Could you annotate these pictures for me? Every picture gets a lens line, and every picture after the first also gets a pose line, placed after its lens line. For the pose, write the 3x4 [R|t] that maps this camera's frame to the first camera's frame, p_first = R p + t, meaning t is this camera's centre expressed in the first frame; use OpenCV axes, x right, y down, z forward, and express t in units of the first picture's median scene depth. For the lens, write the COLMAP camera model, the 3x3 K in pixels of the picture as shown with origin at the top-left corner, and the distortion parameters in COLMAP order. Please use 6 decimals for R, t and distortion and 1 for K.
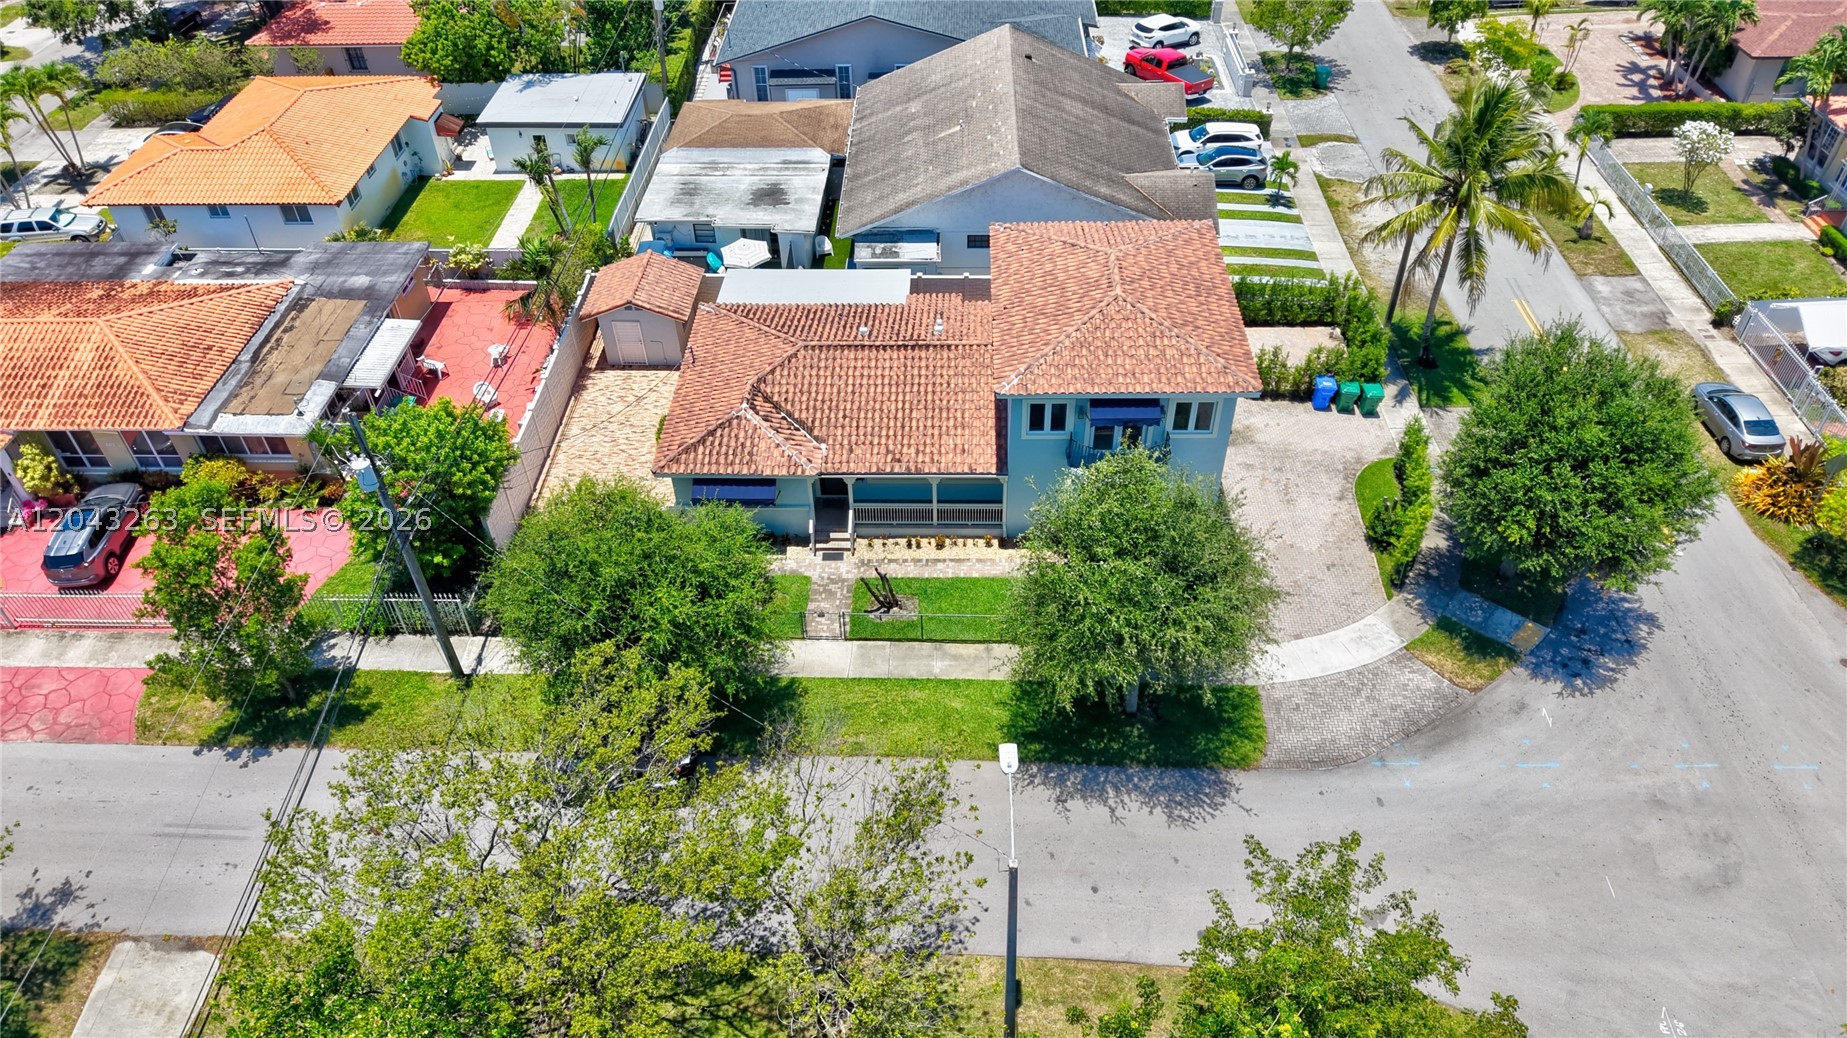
lens RADIAL K [[1225.1, 0, 923.5], [0, 1225.1, 519.0], [0, 0, 1]] dist [0.042338, -0.041251]
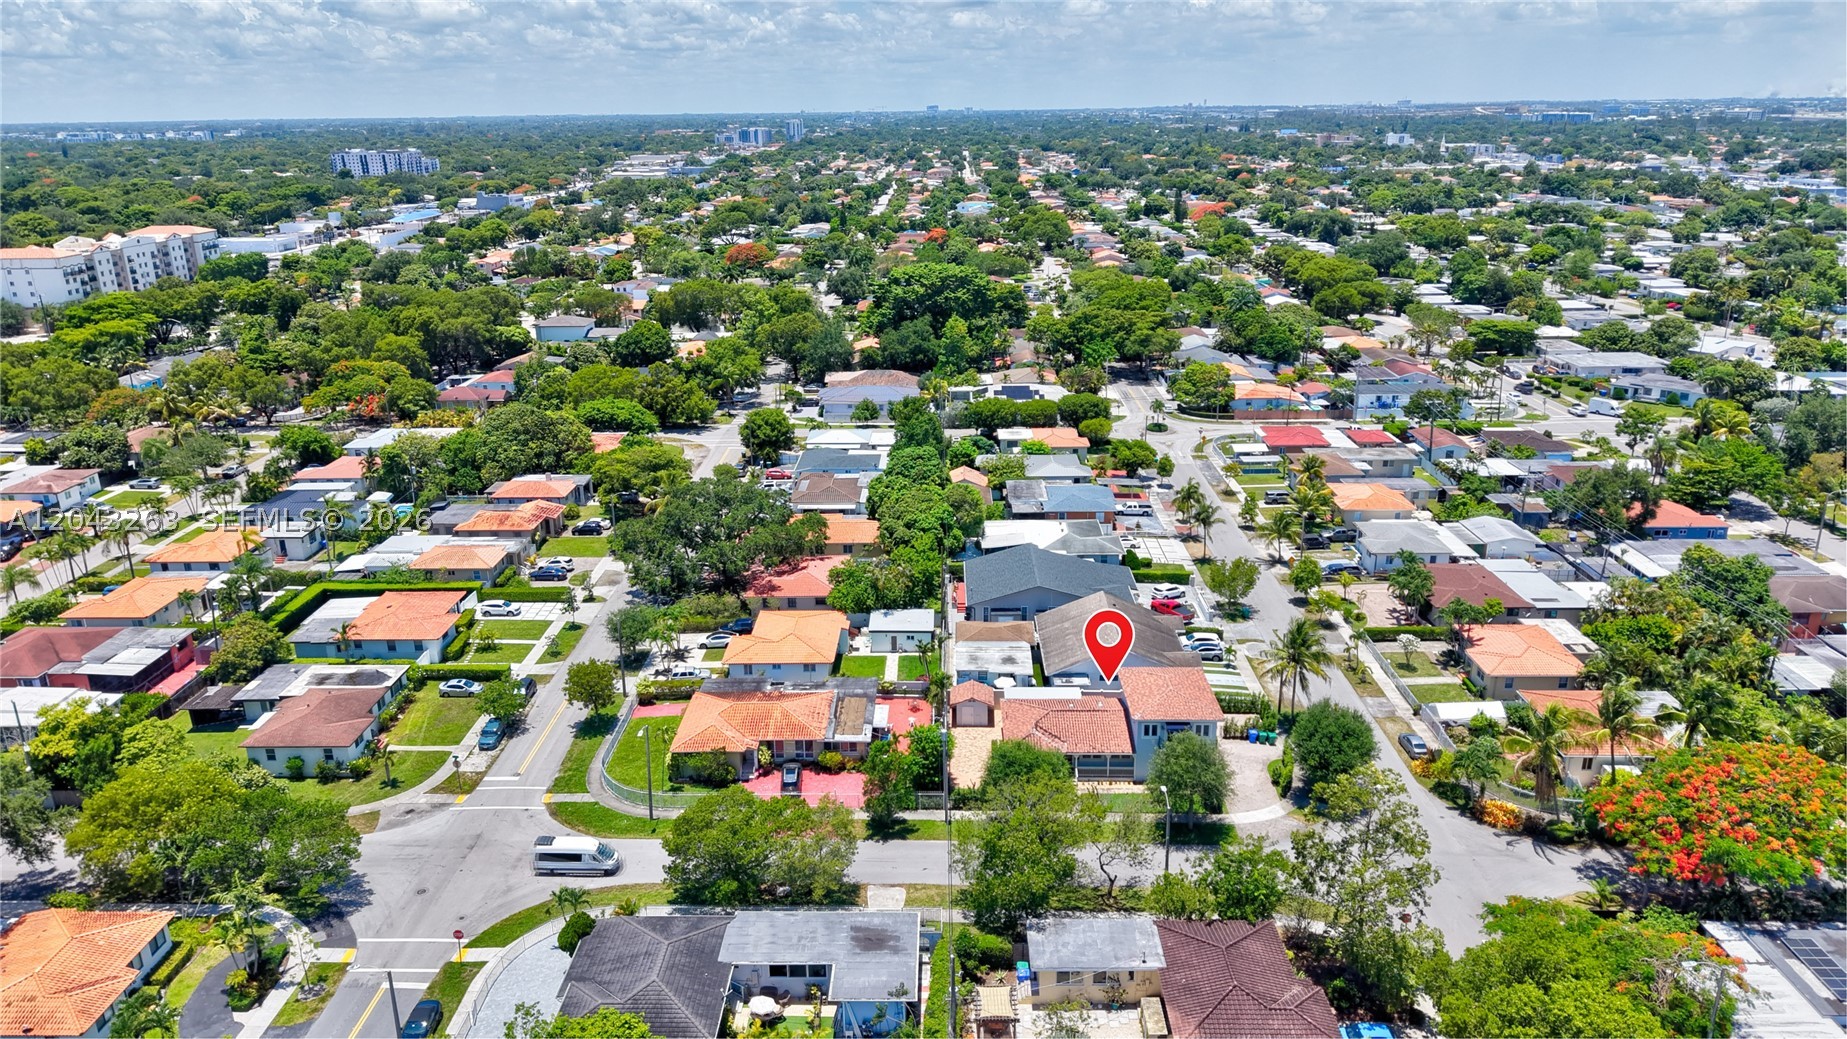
lens RADIAL K [[1224.1, 0, 912.7], [0, 1224.1, 533.3], [0, 0, 1]] dist [0.034041, -0.037109]
pose [[0.999973, 0.006091, 0.004163, -0.325136], [-0.004009, 0.922342, -0.386353, 0.418028], [-0.006193, 0.386325, 0.922342, -1.251443]]
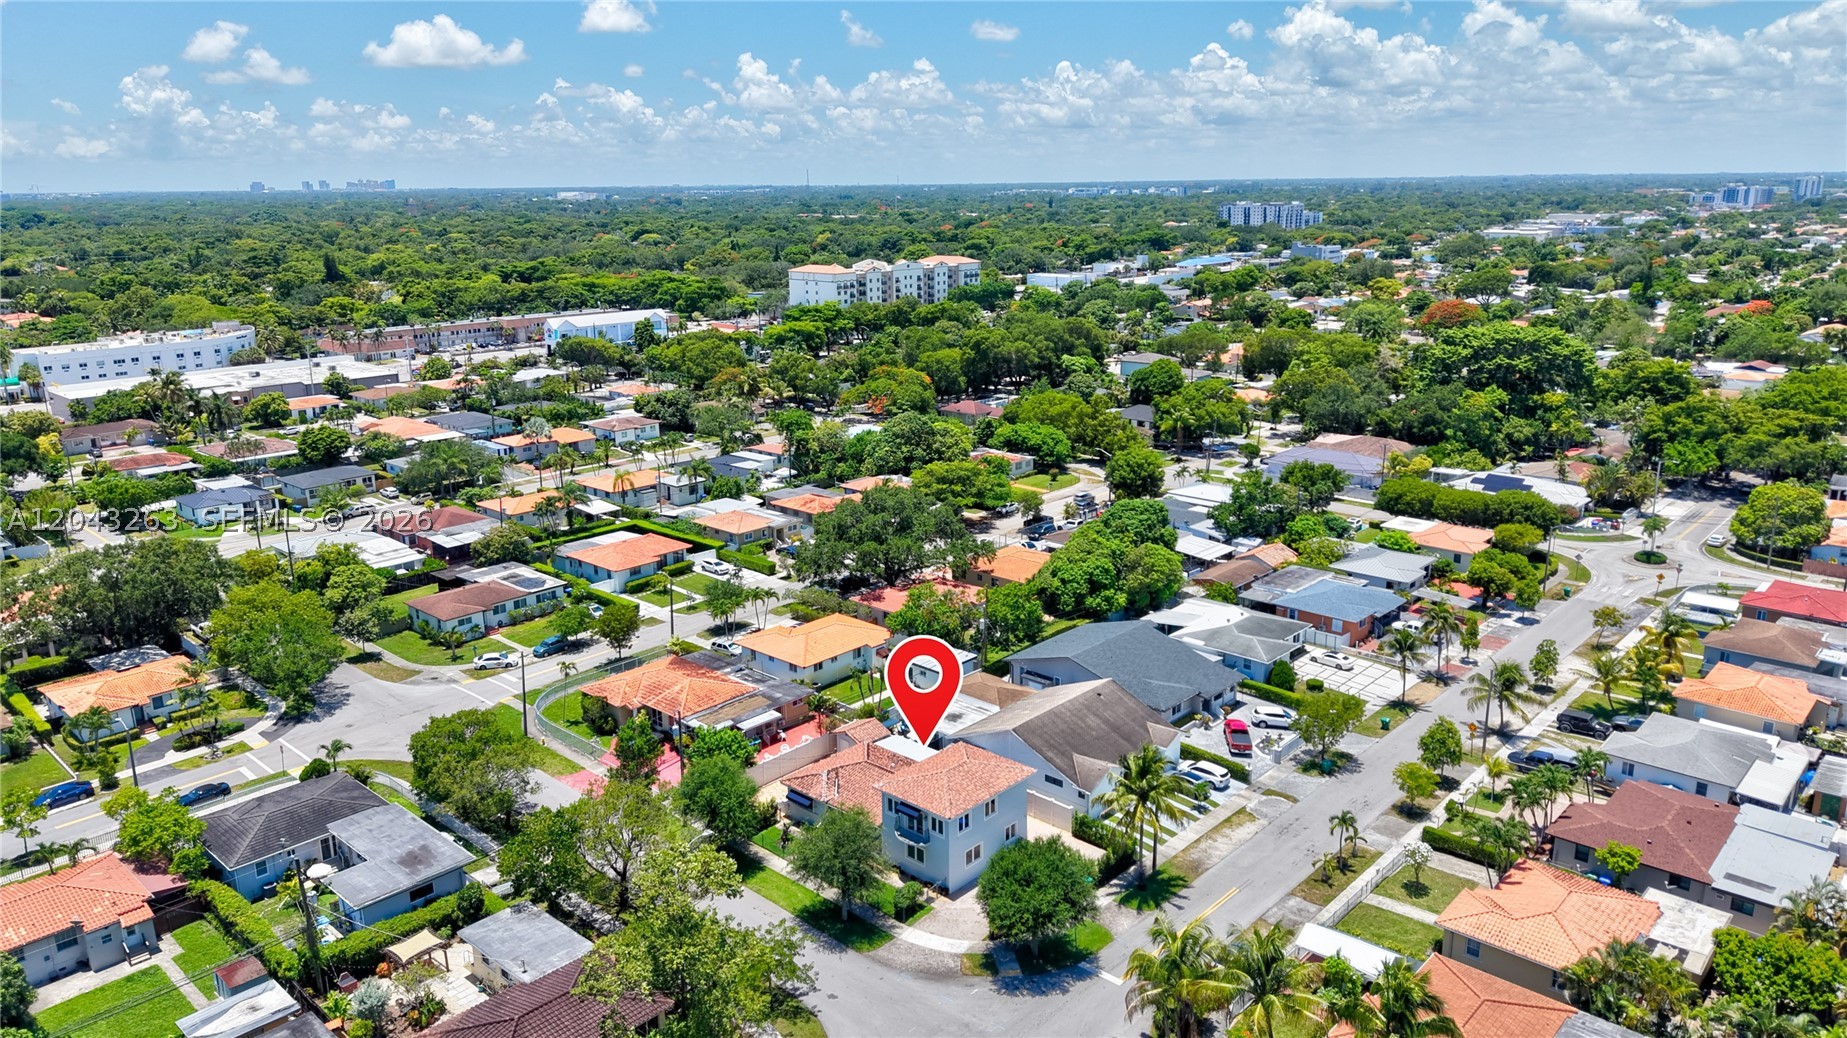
lens RADIAL K [[1255.3, 0, 923.5], [0, 1255.3, 519.0], [0, 0, 1]] dist [0.119107, -0.205013]
pose [[0.754180, 0.182182, -0.630890, 1.155602], [-0.441818, 0.851544, -0.282259, 0.079914], [0.485808, 0.491613, 0.722708, -0.761146]]
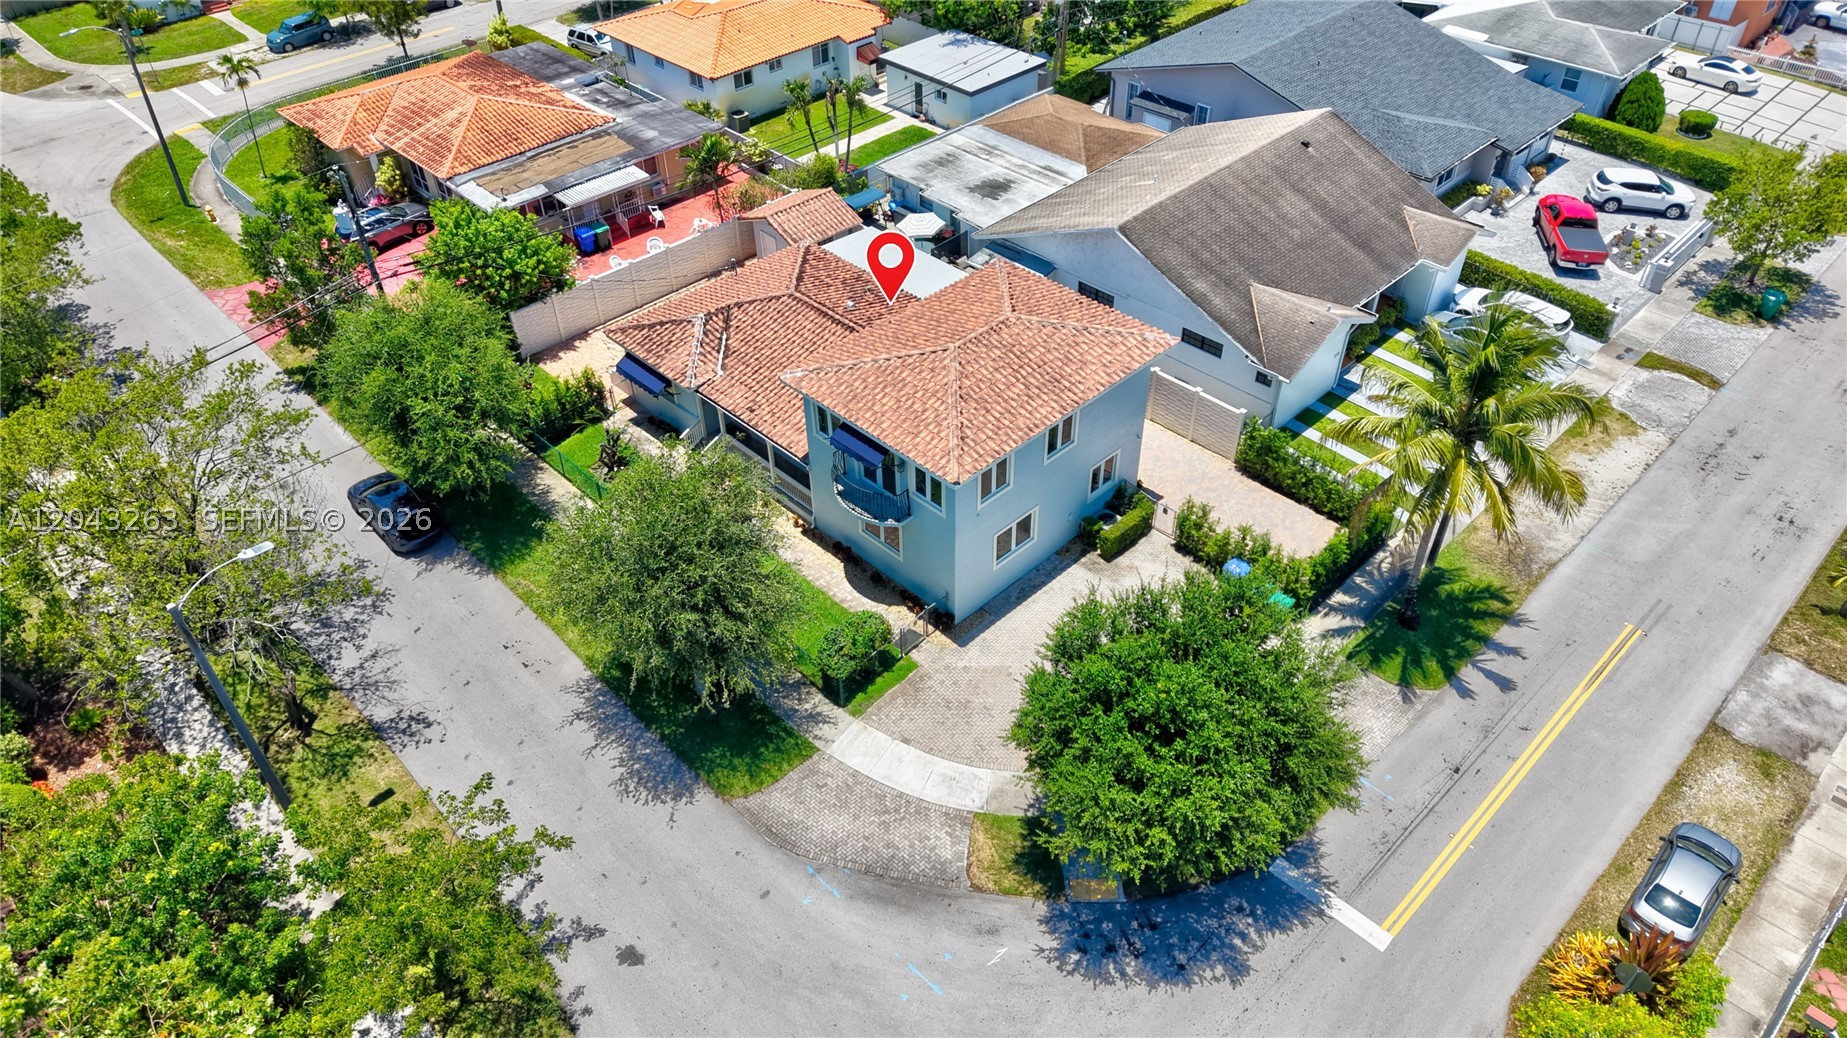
lens RADIAL K [[1225.1, 0, 923.5], [0, 1225.1, 519.0], [0, 0, 1]] dist [0.042338, -0.041251]
pose [[0.720426, 0.459128, -0.519795, 0.514638], [-0.461276, 0.876891, 0.135227, -0.133376], [0.517891, 0.142348, 0.843520, 0.133249]]
